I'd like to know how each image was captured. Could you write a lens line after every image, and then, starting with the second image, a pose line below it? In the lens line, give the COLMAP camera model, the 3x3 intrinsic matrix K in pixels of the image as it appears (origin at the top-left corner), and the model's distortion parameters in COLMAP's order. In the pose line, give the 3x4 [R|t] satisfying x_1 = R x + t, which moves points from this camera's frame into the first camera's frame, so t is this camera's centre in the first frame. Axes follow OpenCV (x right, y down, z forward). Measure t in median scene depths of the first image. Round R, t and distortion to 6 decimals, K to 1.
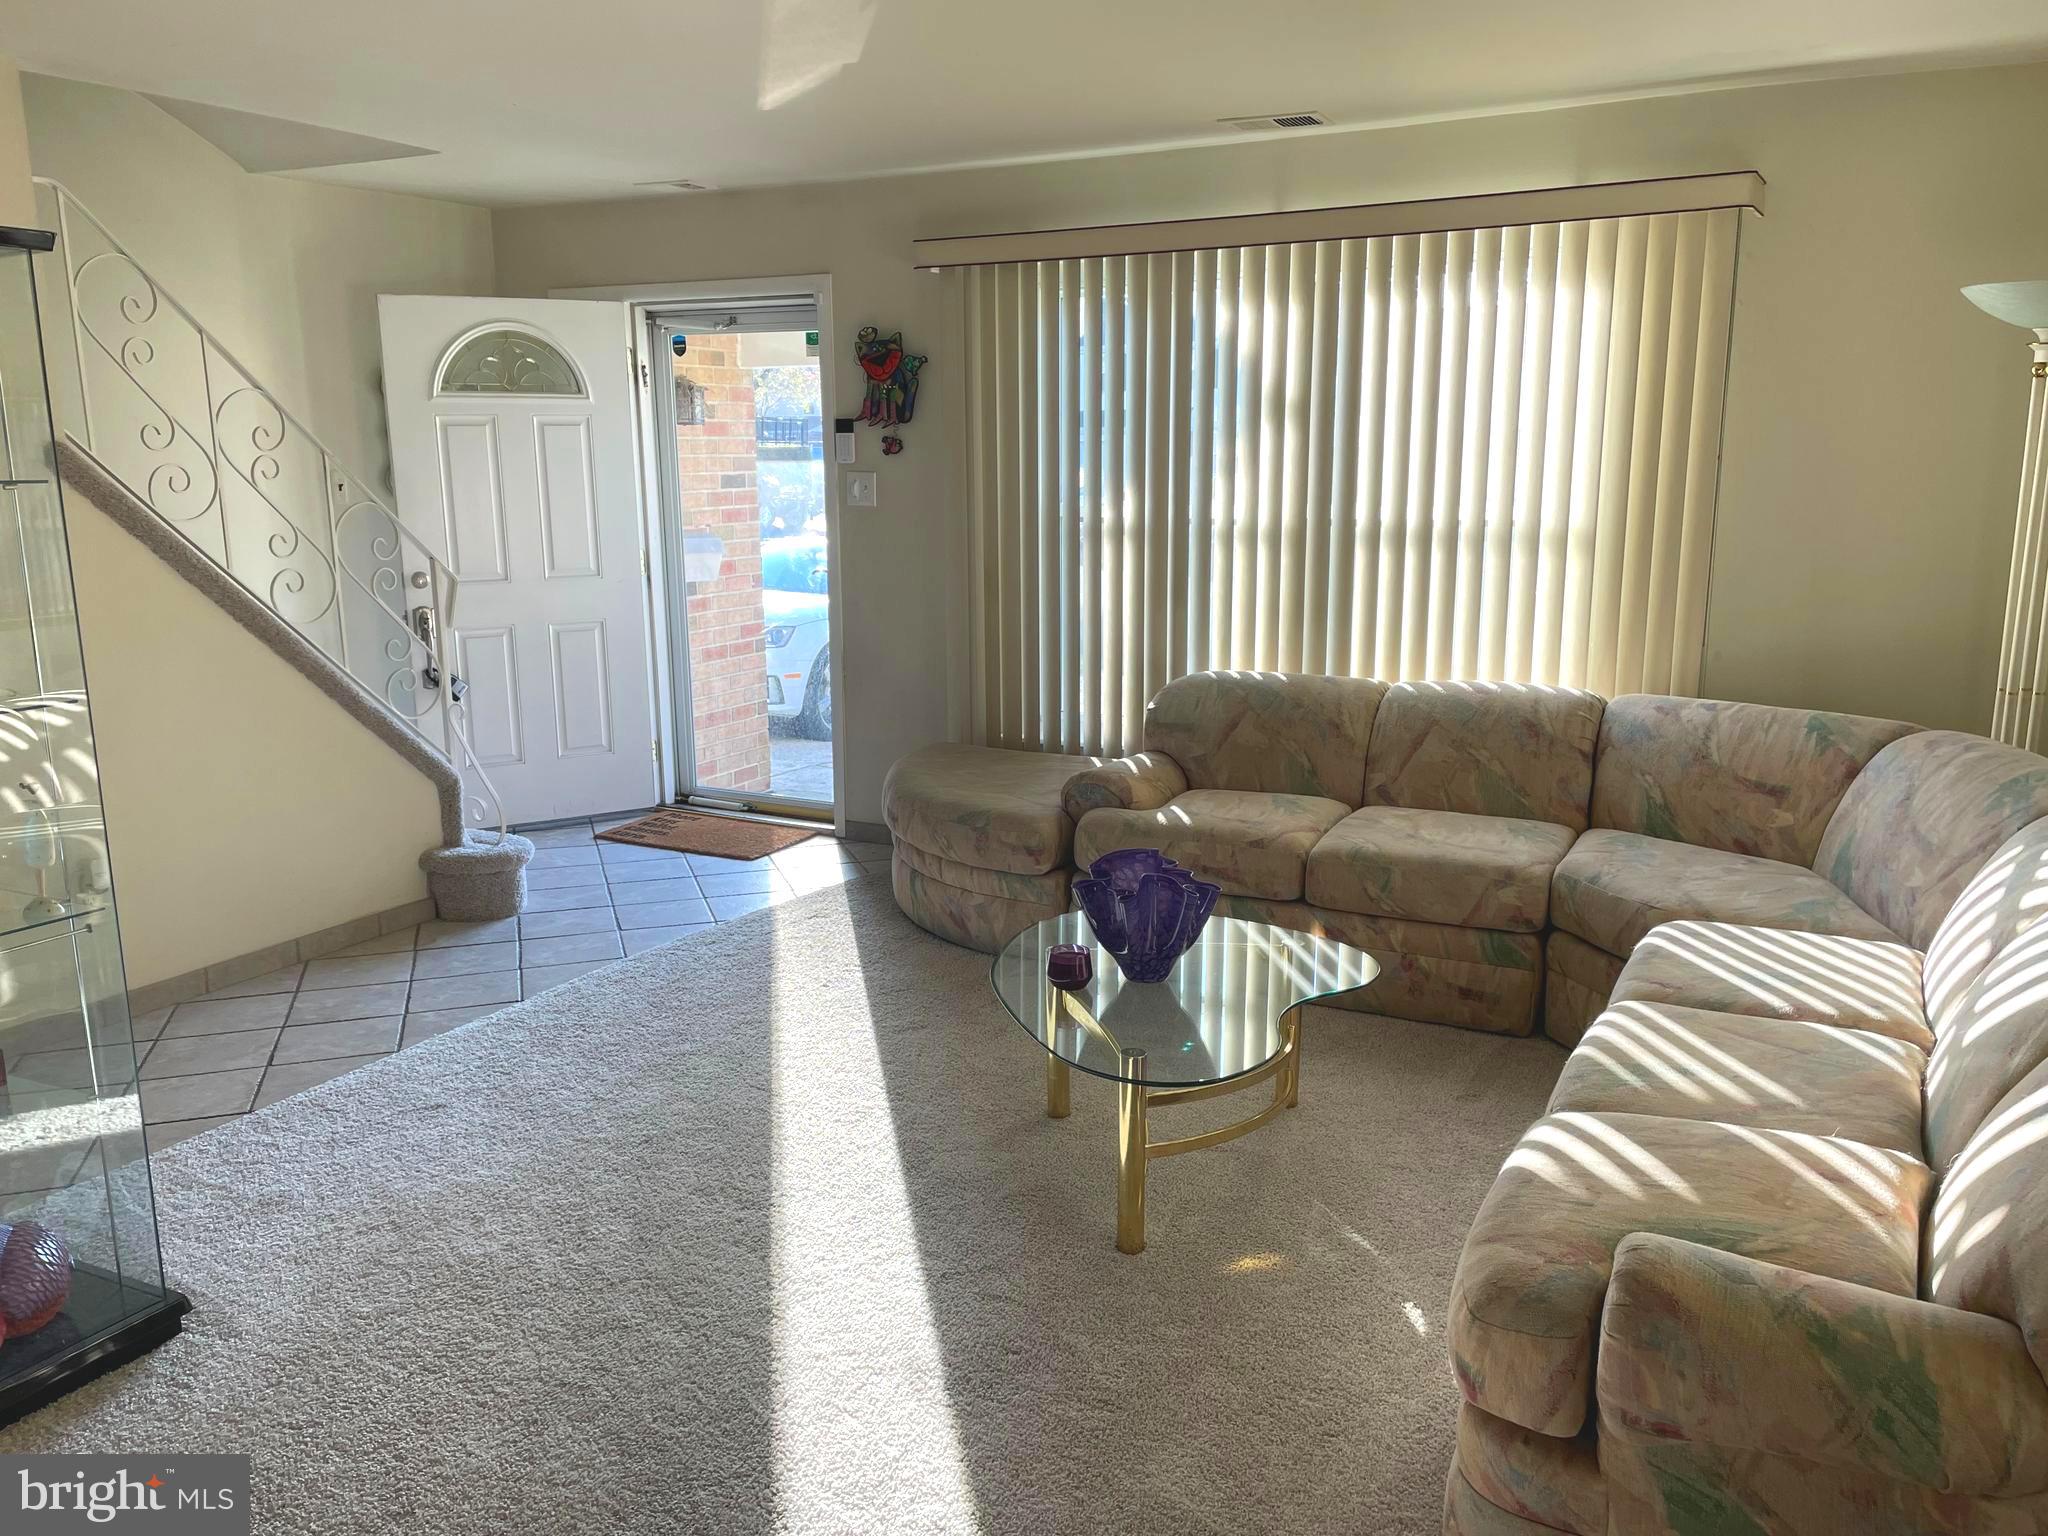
lens RADIAL K [[1551.3, 0, 1024.0], [0, 1551.3, 768.0], [0, 0, 1]] dist [-0.006257, -0.005325]
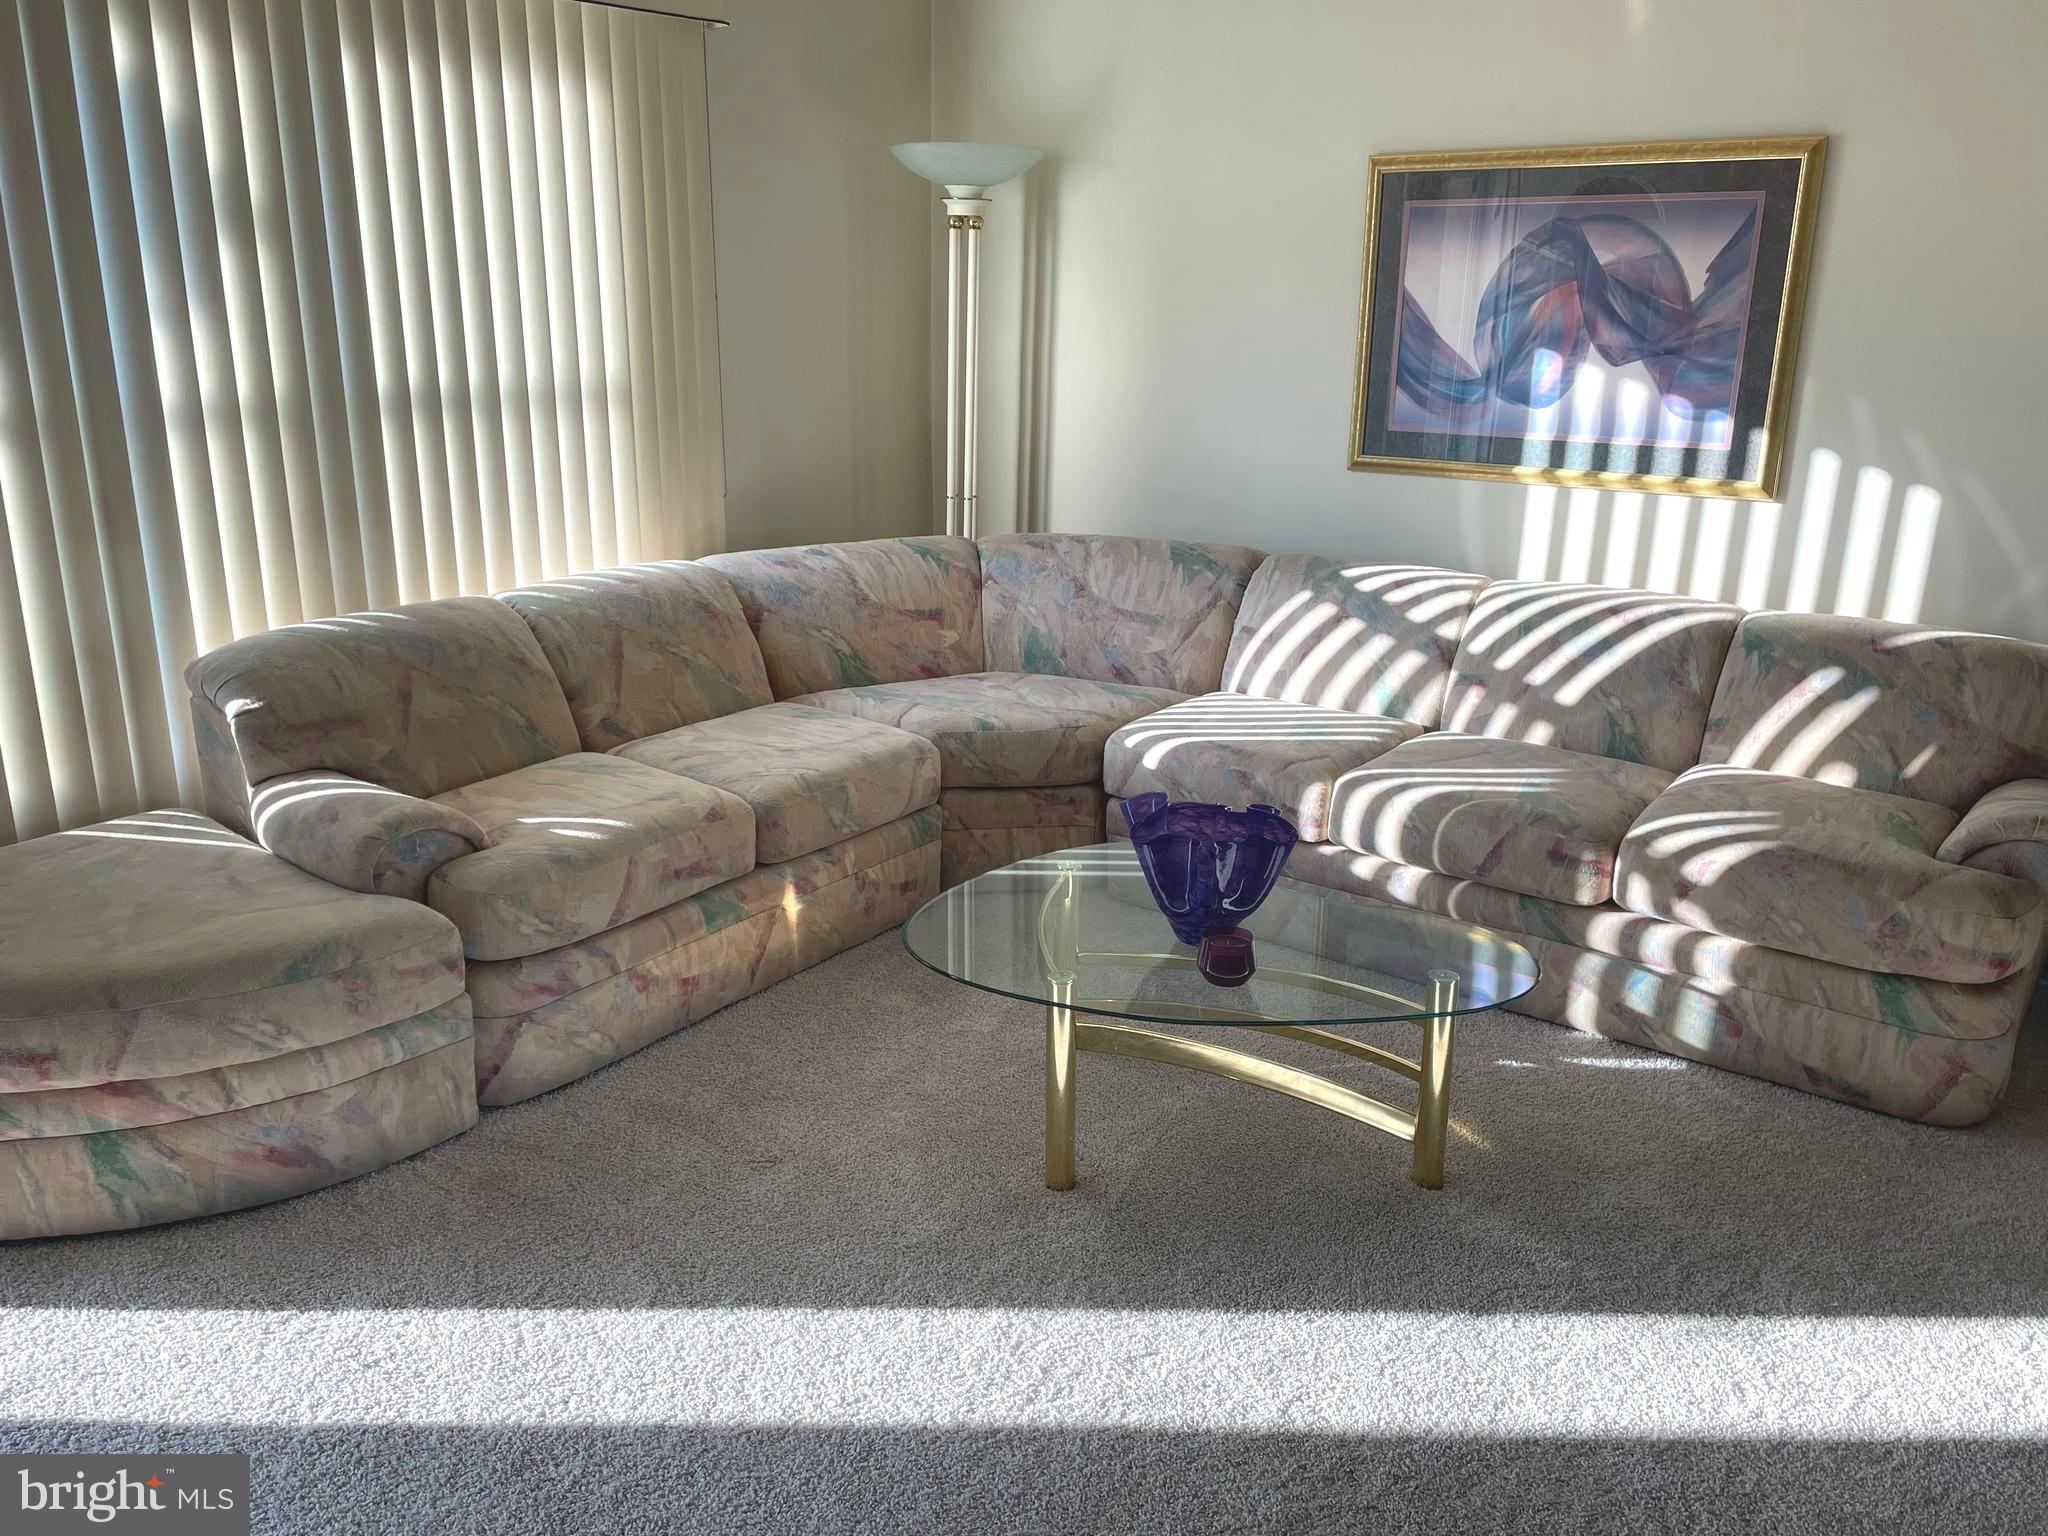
lens RADIAL K [[1551.3, 0, 1024.0], [0, 1551.3, 768.0], [0, 0, 1]] dist [-0.006257, -0.005325]
pose [[0.182007, -0.272318, 0.944837, -0.493055], [0.191906, 0.952246, 0.237486, -0.113705], [-0.964389, 0.138096, 0.225575, 0.630899]]
